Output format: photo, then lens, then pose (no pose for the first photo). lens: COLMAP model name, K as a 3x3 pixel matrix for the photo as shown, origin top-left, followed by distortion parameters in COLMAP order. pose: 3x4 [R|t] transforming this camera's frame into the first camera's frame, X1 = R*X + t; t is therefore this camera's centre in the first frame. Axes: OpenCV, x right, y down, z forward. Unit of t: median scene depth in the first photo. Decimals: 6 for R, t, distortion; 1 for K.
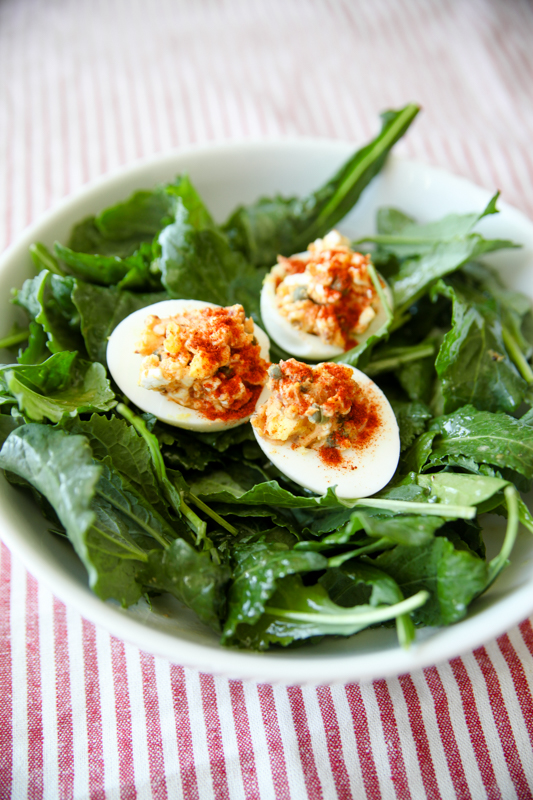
lens RADIAL K [[895.5, 0, 266.5], [0, 895.5, 400.0], [0, 0, 1]] dist [-0.091492, 0.170463]
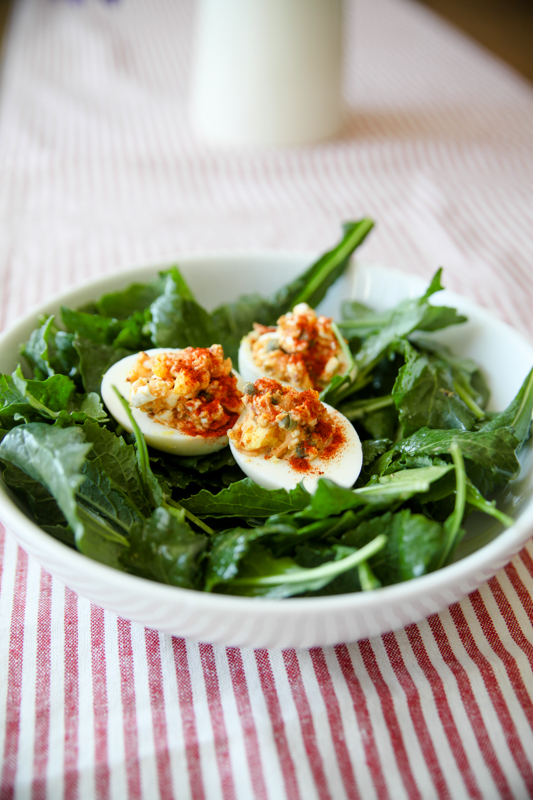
lens RADIAL K [[895.5, 0, 266.5], [0, 895.5, 400.0], [0, 0, 1]] dist [-0.091492, 0.170463]
pose [[0.999961, -0.006691, 0.005833, 0.024353], [0.008154, 0.952084, -0.305728, 0.321160], [-0.003508, 0.305763, 0.952101, -0.074299]]
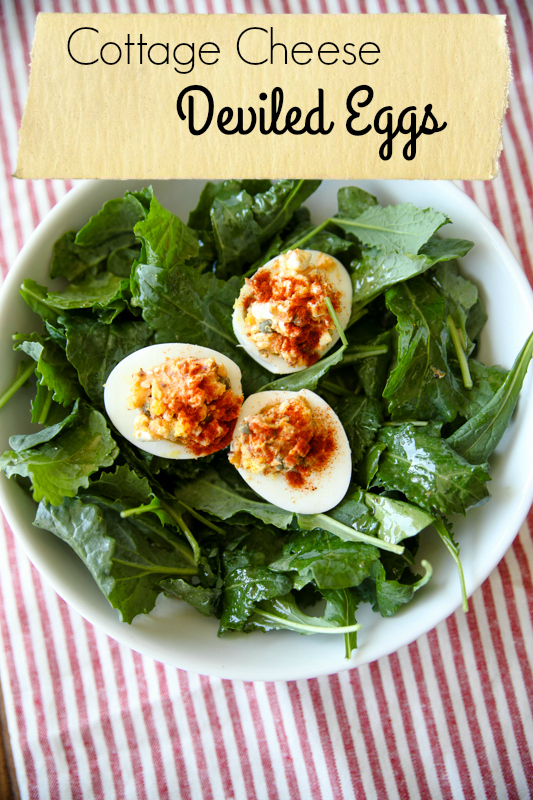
lens RADIAL K [[895.5, 0, 266.5], [0, 895.5, 400.0], [0, 0, 1]] dist [-0.091492, 0.170463]
pose [[0.997311, -0.051508, -0.052129, 0.100893], [0.070003, 0.880035, 0.469722, -0.614113], [0.021681, -0.472108, 0.881274, -0.042412]]
